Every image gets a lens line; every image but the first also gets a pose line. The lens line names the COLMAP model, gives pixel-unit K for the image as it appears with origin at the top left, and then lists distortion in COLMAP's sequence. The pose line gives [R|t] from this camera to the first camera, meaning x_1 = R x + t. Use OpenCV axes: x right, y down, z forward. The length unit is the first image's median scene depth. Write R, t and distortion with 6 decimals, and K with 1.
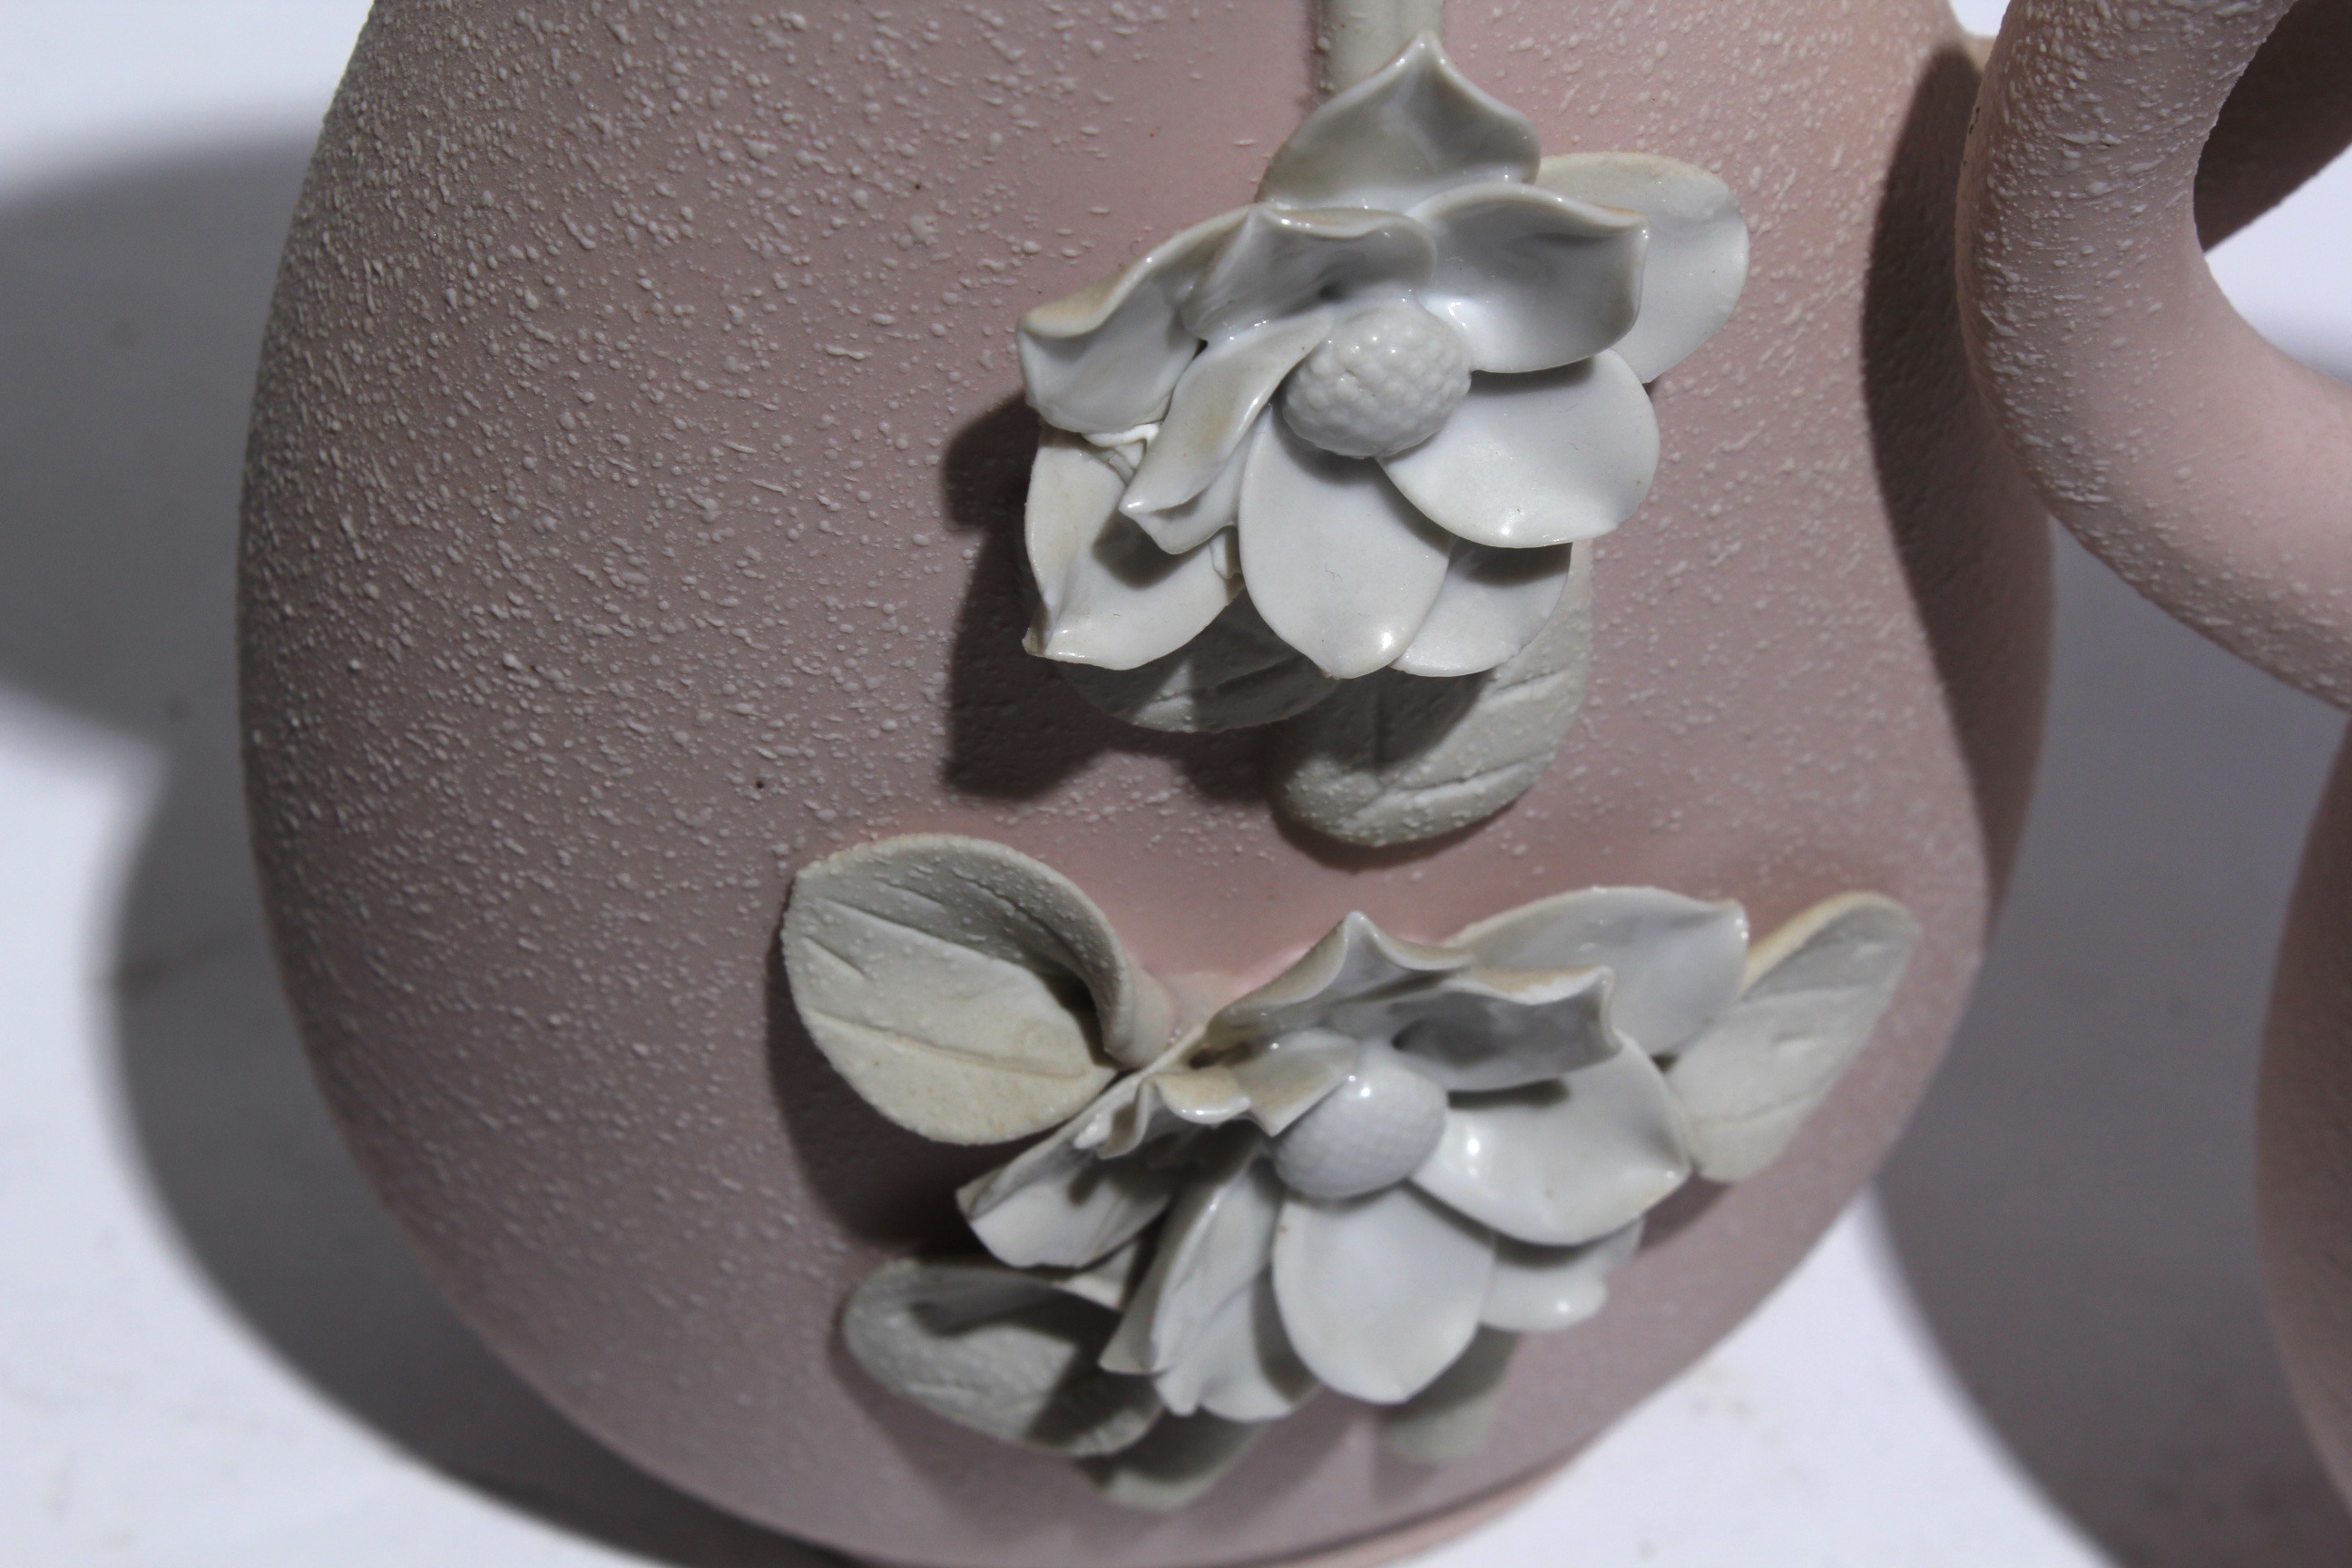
lens RADIAL K [[5573.5, 0, 1179.0], [0, 5573.5, 803.1], [0, 0, 1]] dist [0.104693, 0.000000]
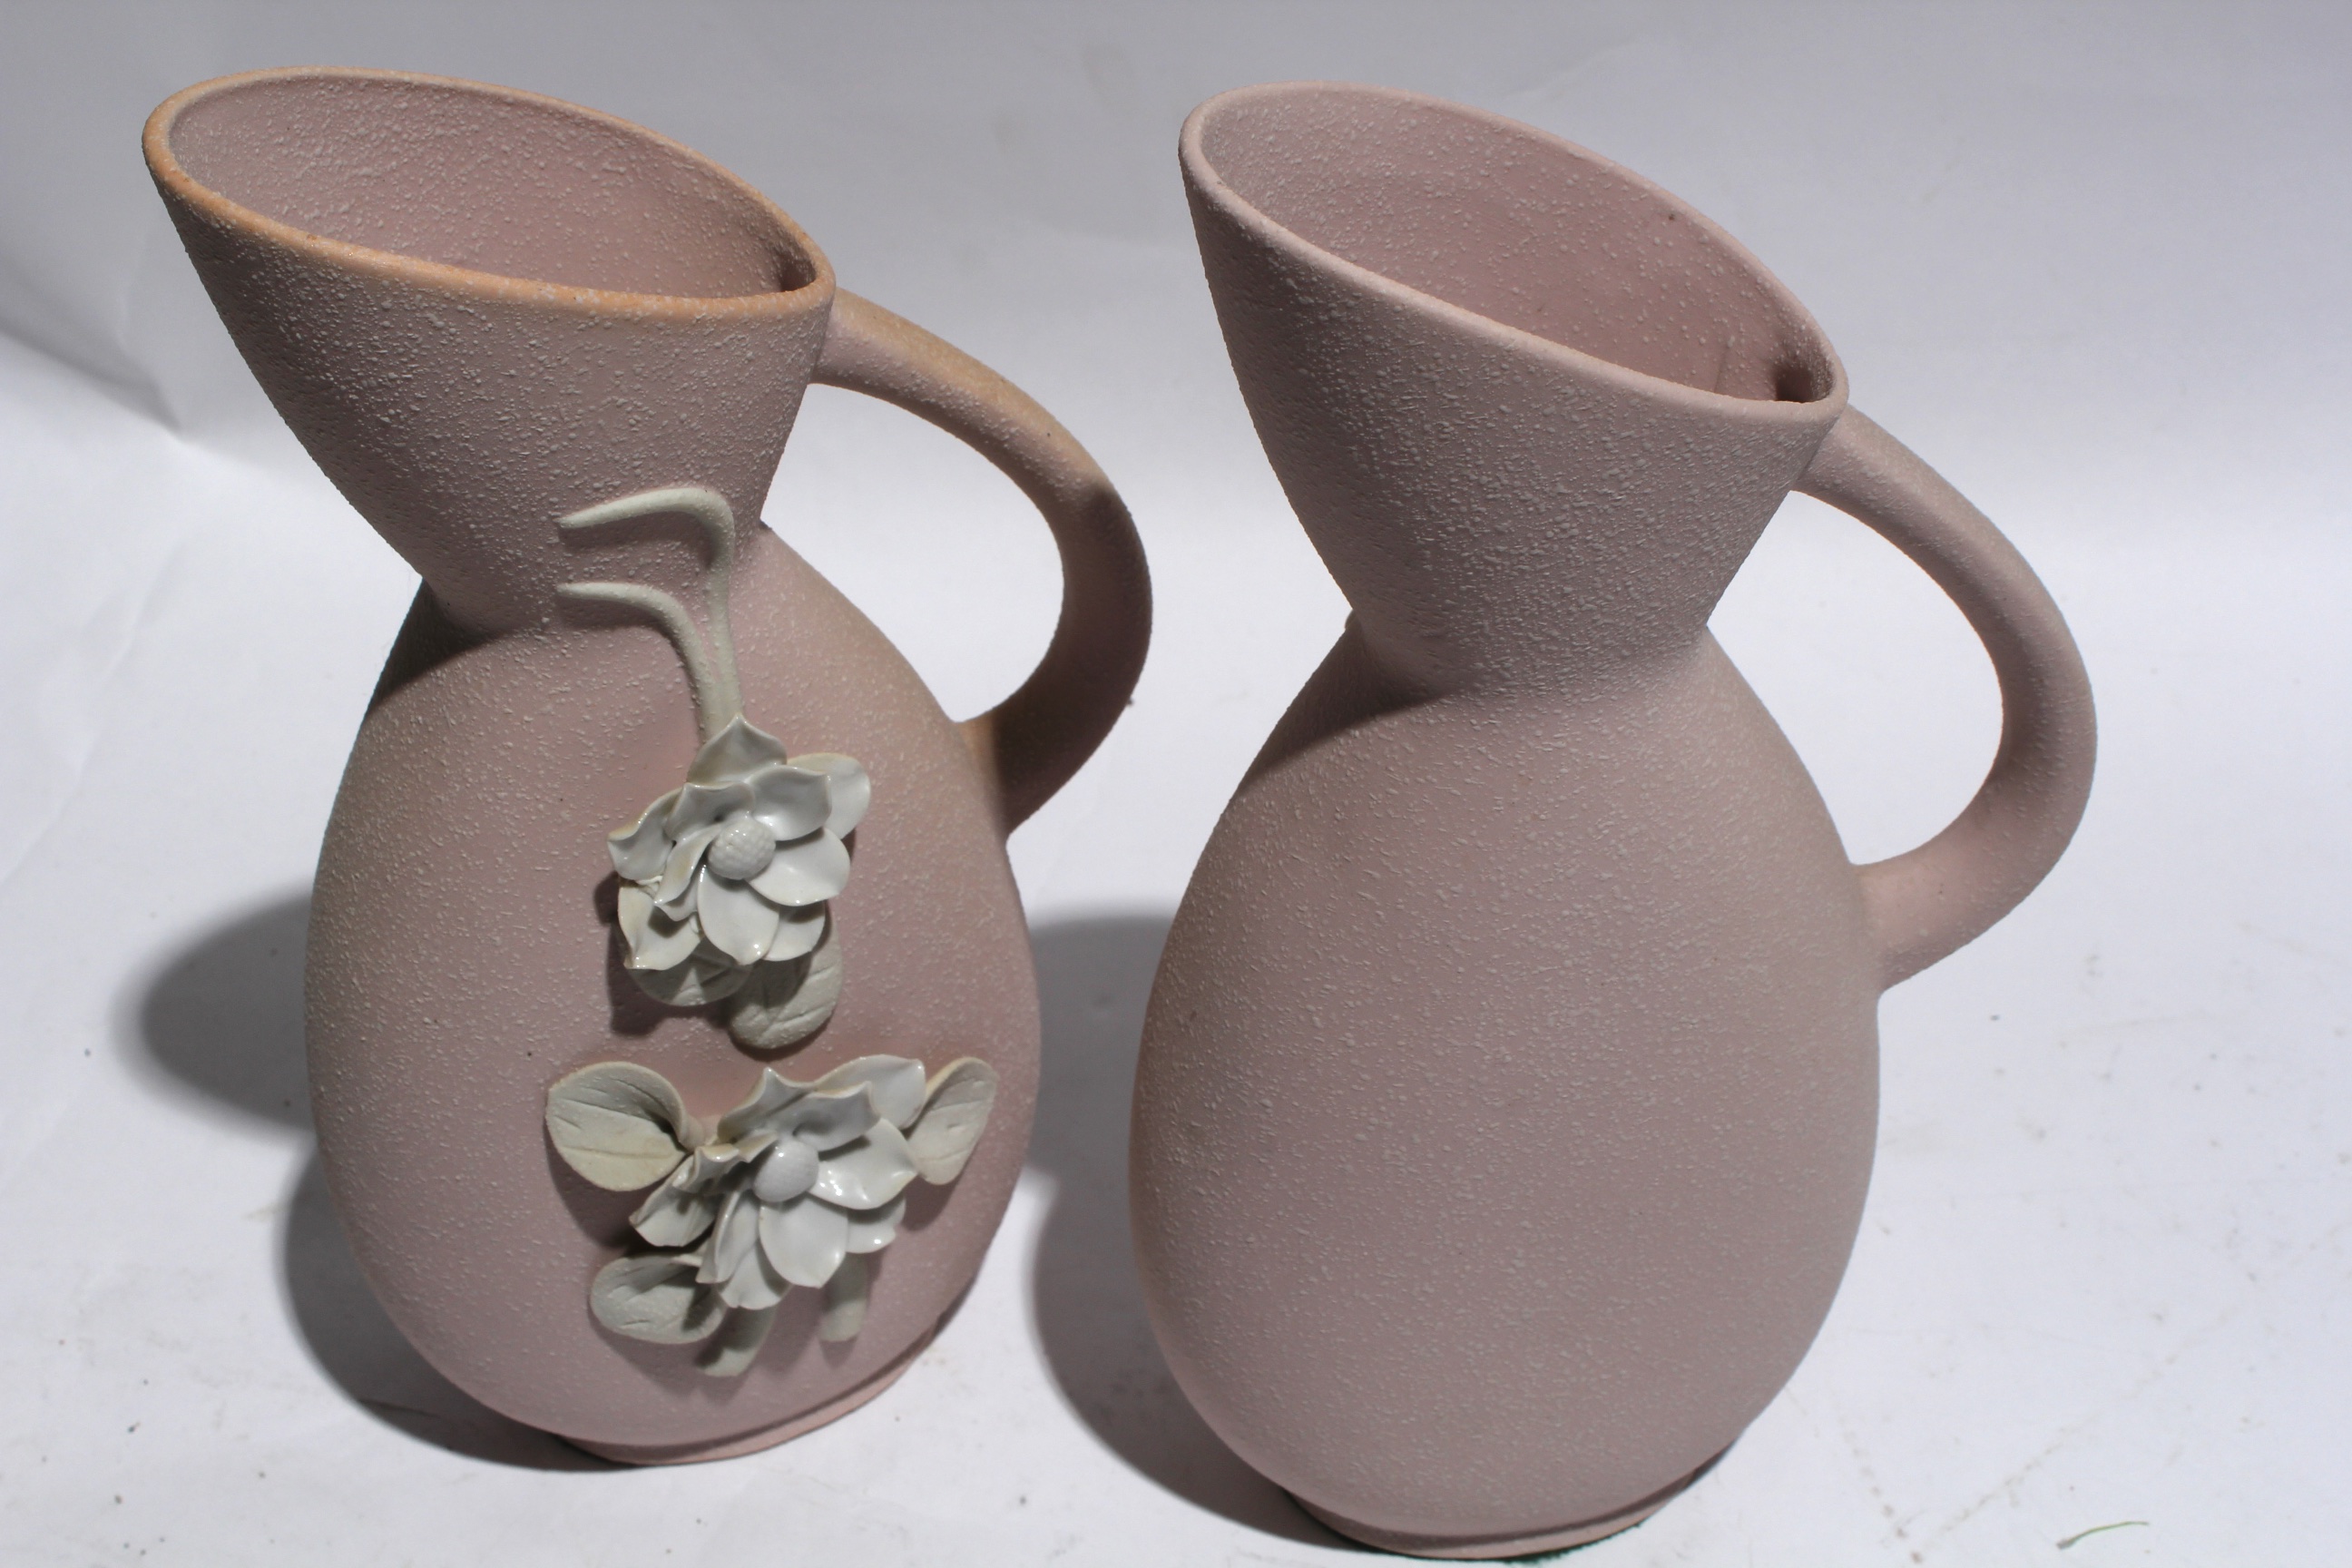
lens RADIAL K [[3301.2, 0, 1169.1], [0, 3301.2, 780.1], [0, 0, 1]] dist [-0.041803, 0.000000]
pose [[0.974668, -0.148967, 0.166825, -0.021890], [0.178475, 0.967575, -0.178733, 0.194123], [-0.134790, 0.203980, 0.969651, -0.528269]]
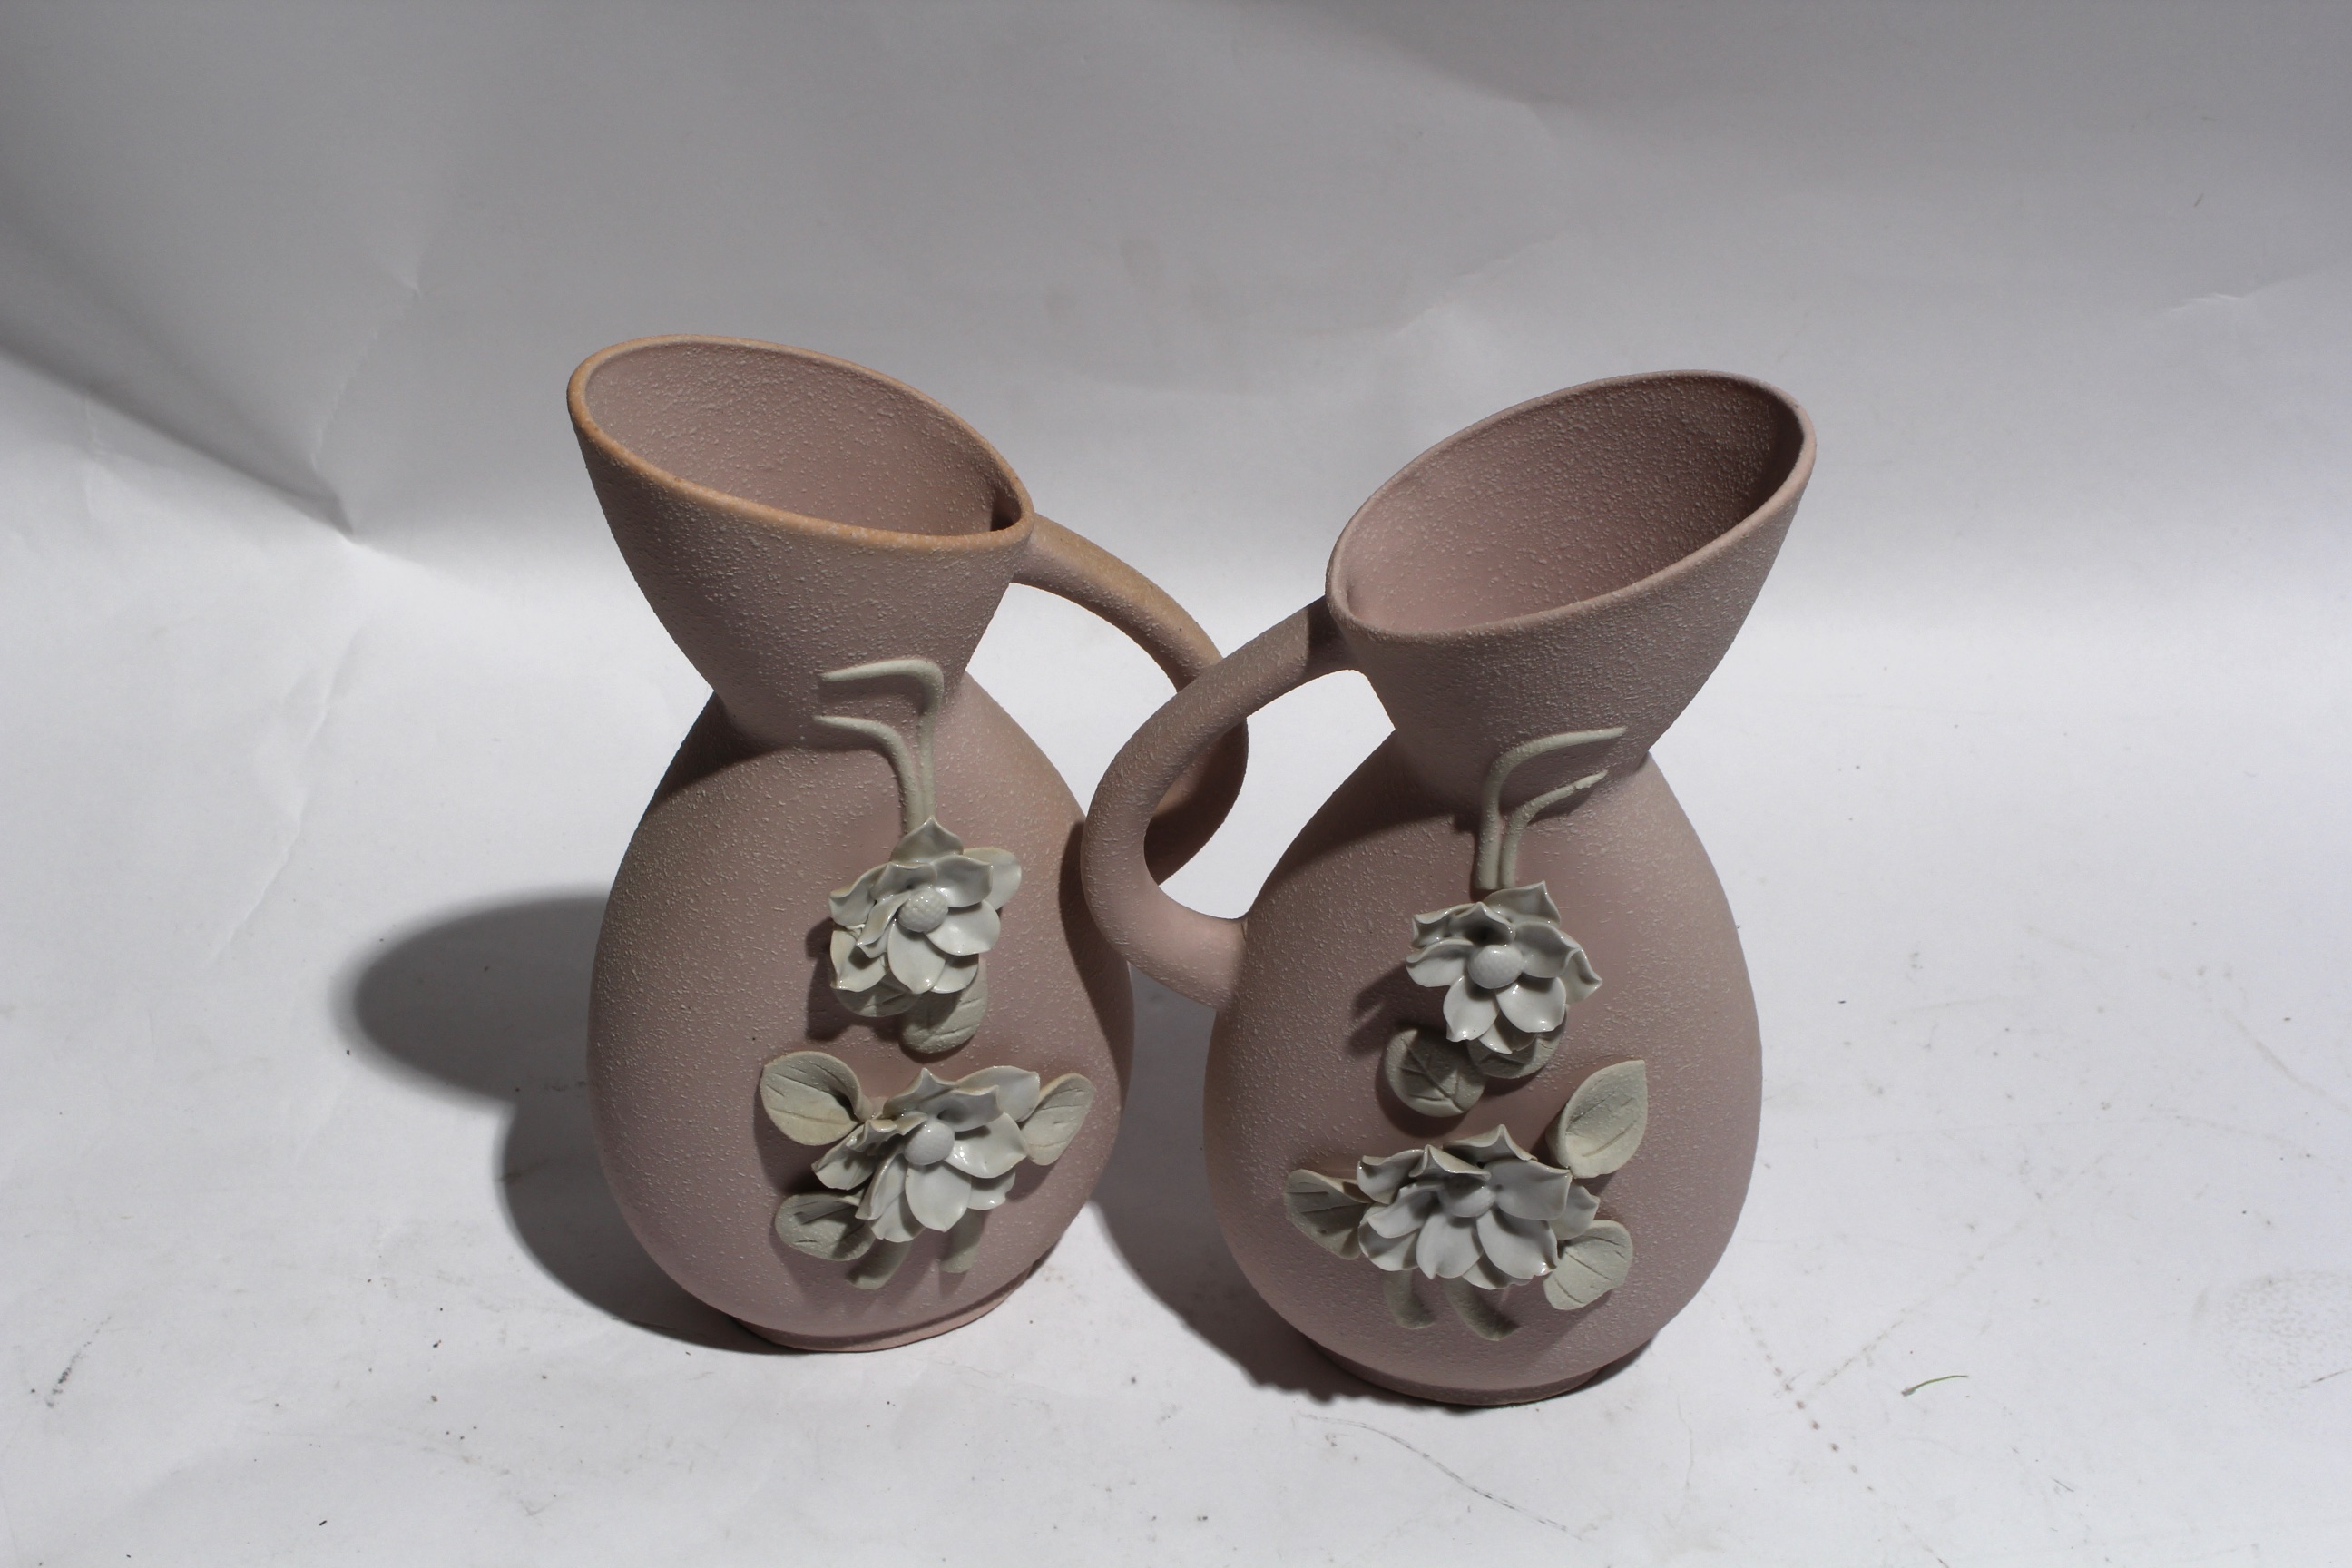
lens RADIAL K [[3301.2, 0, 1196.4], [0, 3301.2, 788.3], [0, 0, 1]] dist [-0.041803, 0.000000]
pose [[0.991951, -0.040271, 0.120046, -0.040490], [0.060926, 0.982911, -0.173707, 0.215276], [-0.110999, 0.179623, 0.977453, -1.076229]]
